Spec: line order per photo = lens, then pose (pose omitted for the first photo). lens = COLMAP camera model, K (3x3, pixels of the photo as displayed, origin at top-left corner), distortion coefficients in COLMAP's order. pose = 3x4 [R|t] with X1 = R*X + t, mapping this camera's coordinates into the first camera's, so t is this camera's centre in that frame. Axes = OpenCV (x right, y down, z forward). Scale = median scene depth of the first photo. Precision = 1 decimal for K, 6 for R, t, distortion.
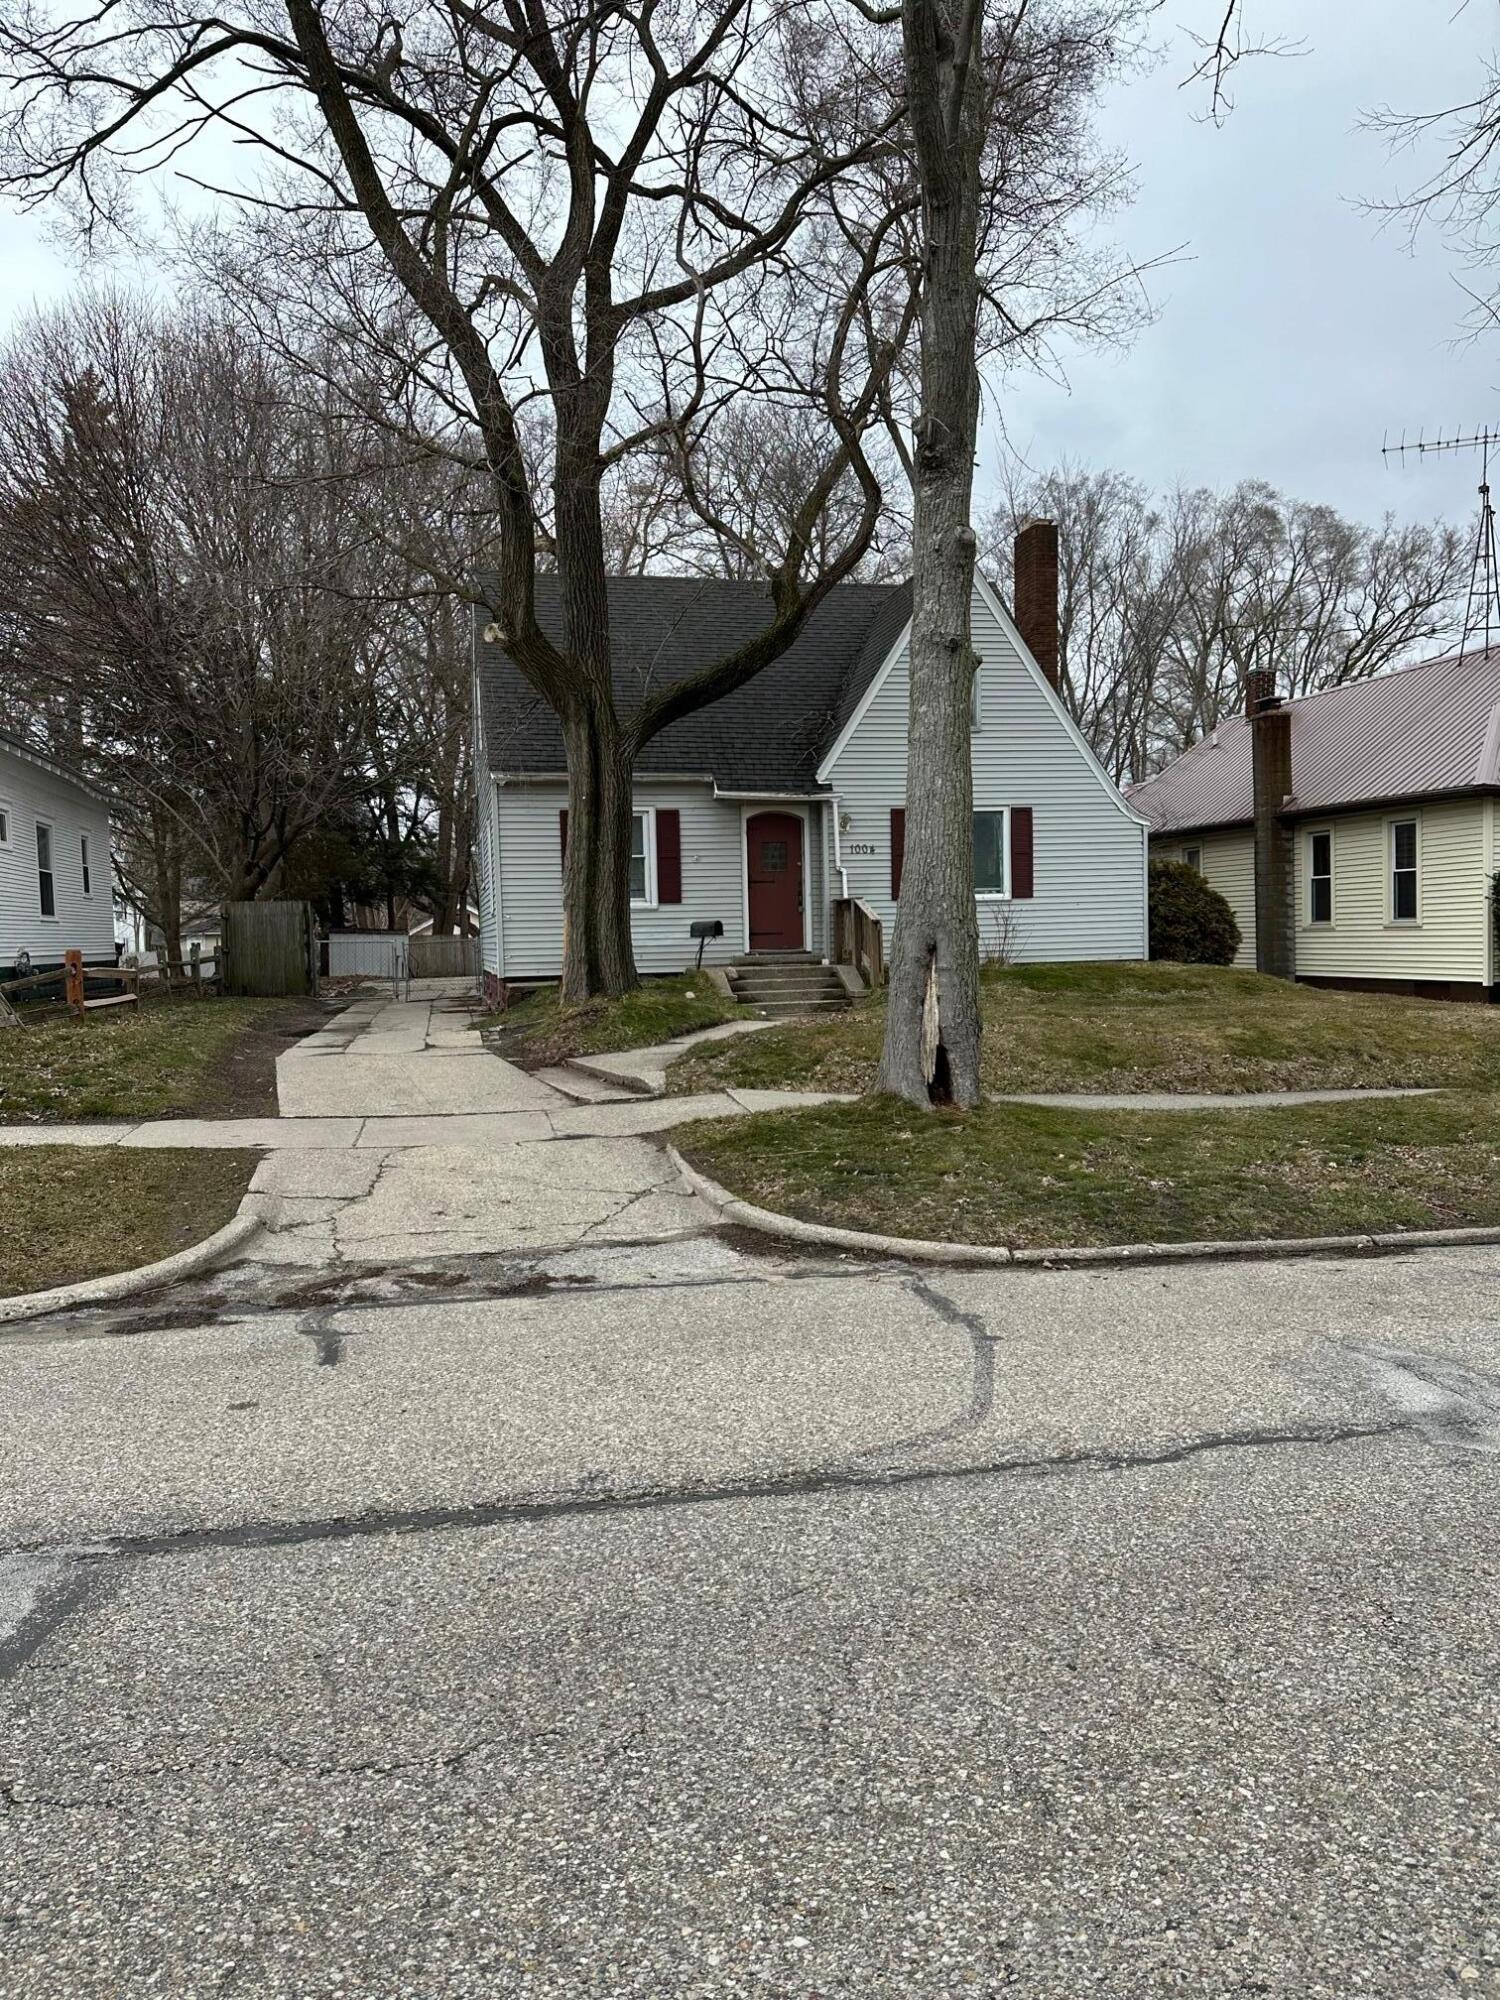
lens RADIAL K [[1402.7, 0, 742.3], [0, 1402.7, 995.3], [0, 0, 1]] dist [0.049671, -0.052581]
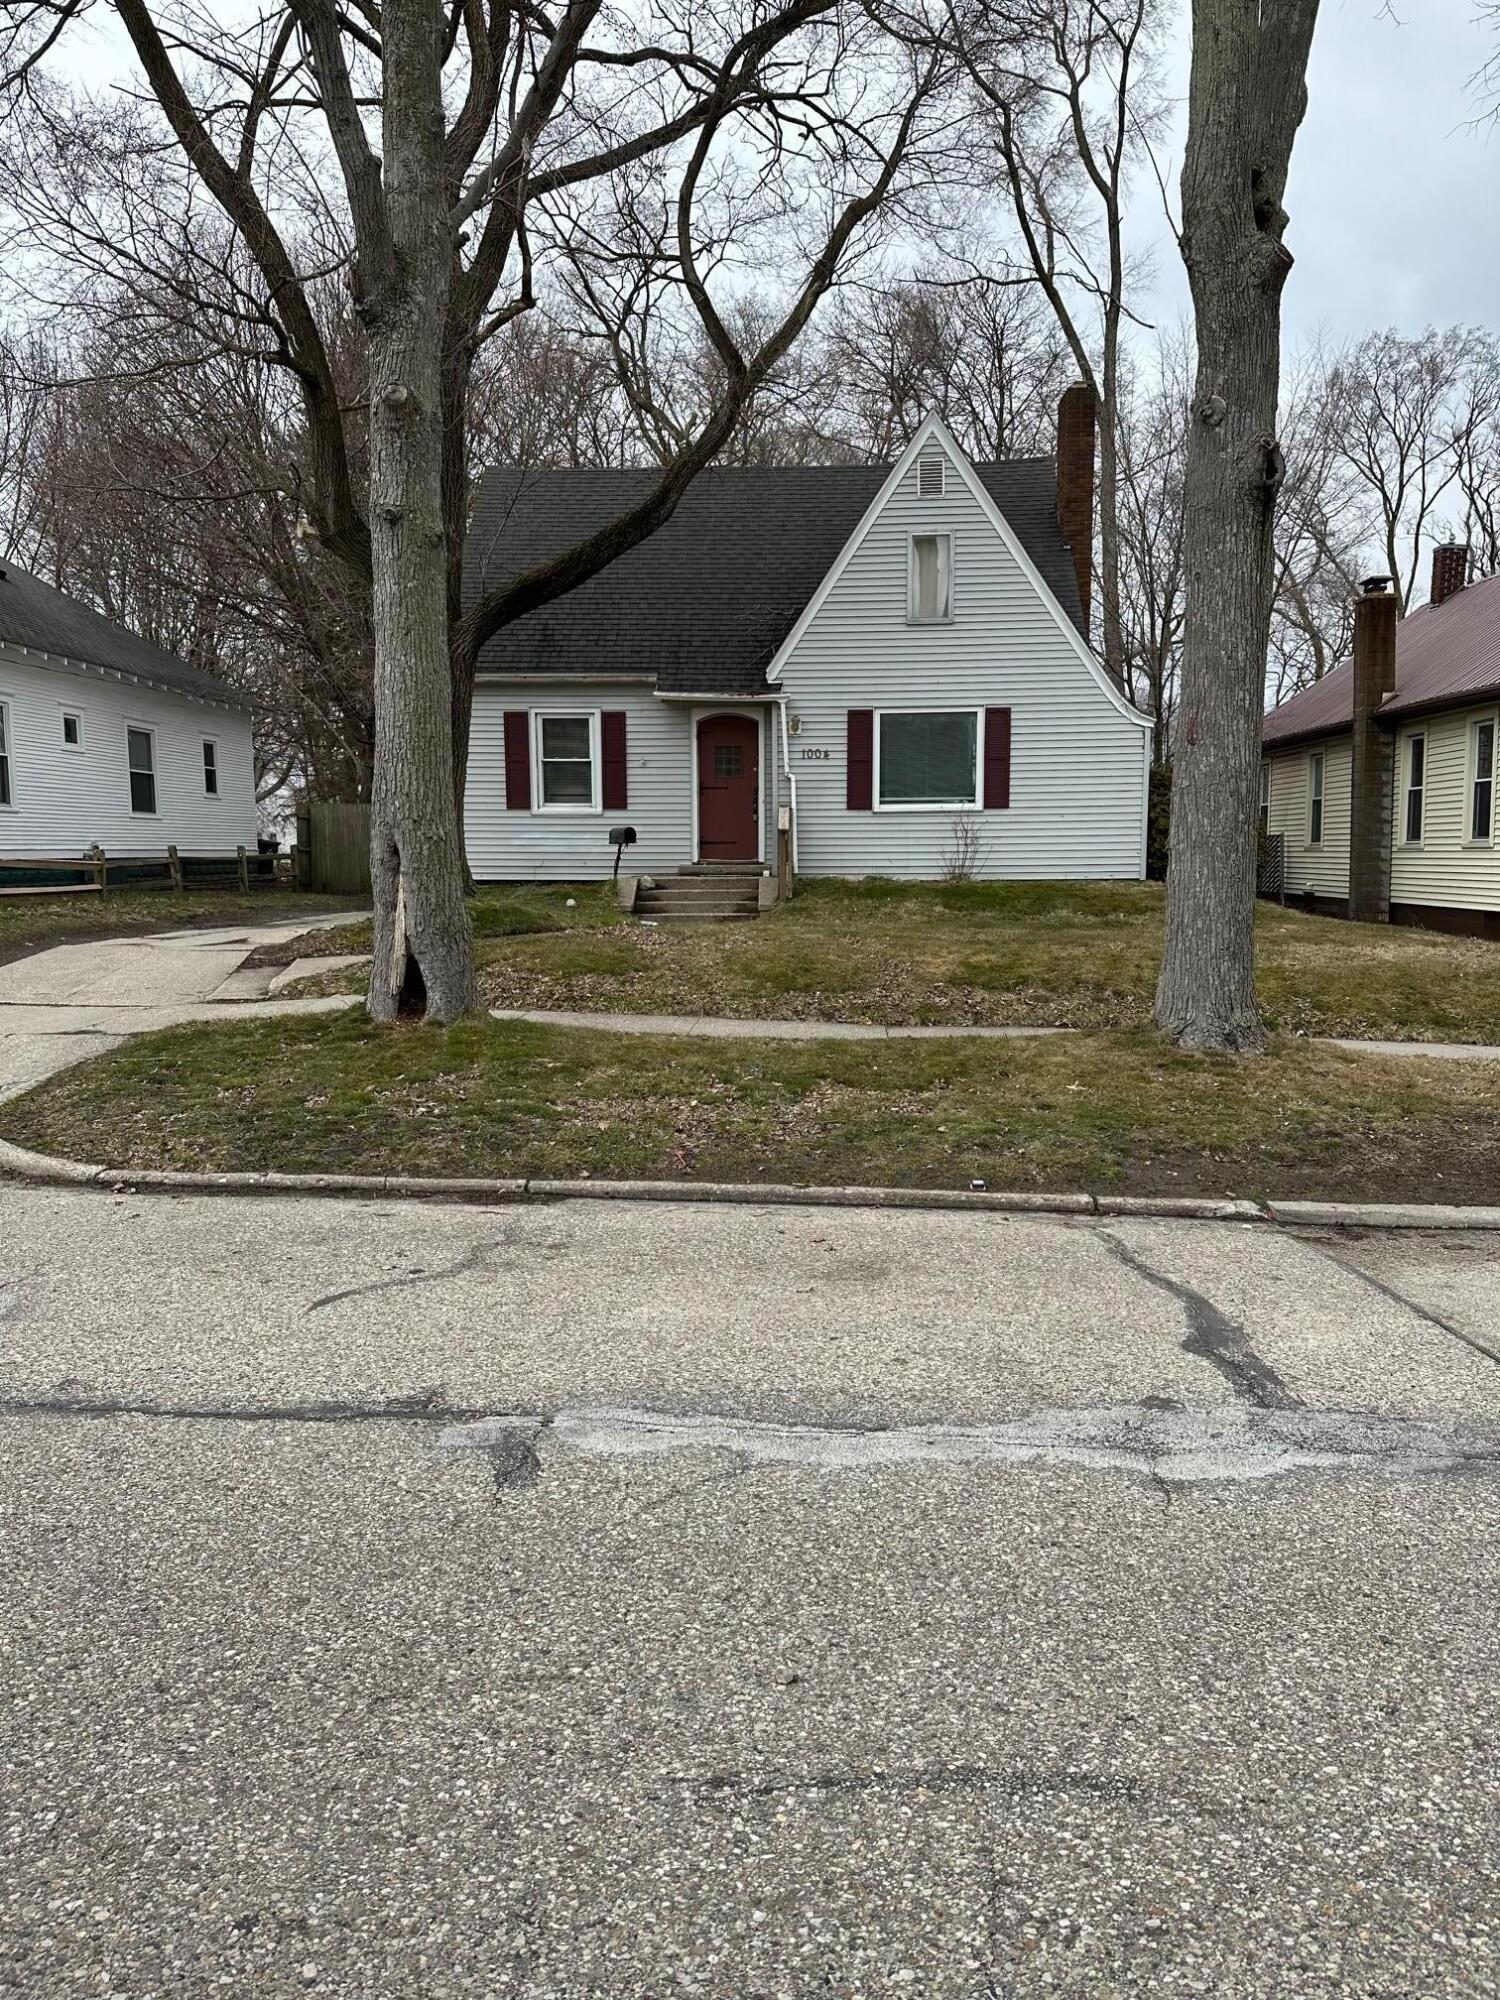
lens RADIAL K [[1402.7, 0, 754.2], [0, 1402.7, 1001.8], [0, 0, 1]] dist [0.049671, -0.052581]
pose [[0.968307, 0.045838, -0.245520, 0.286225], [-0.029665, 0.997164, 0.069173, -0.002305], [0.247994, -0.059697, 0.966920, 0.070902]]
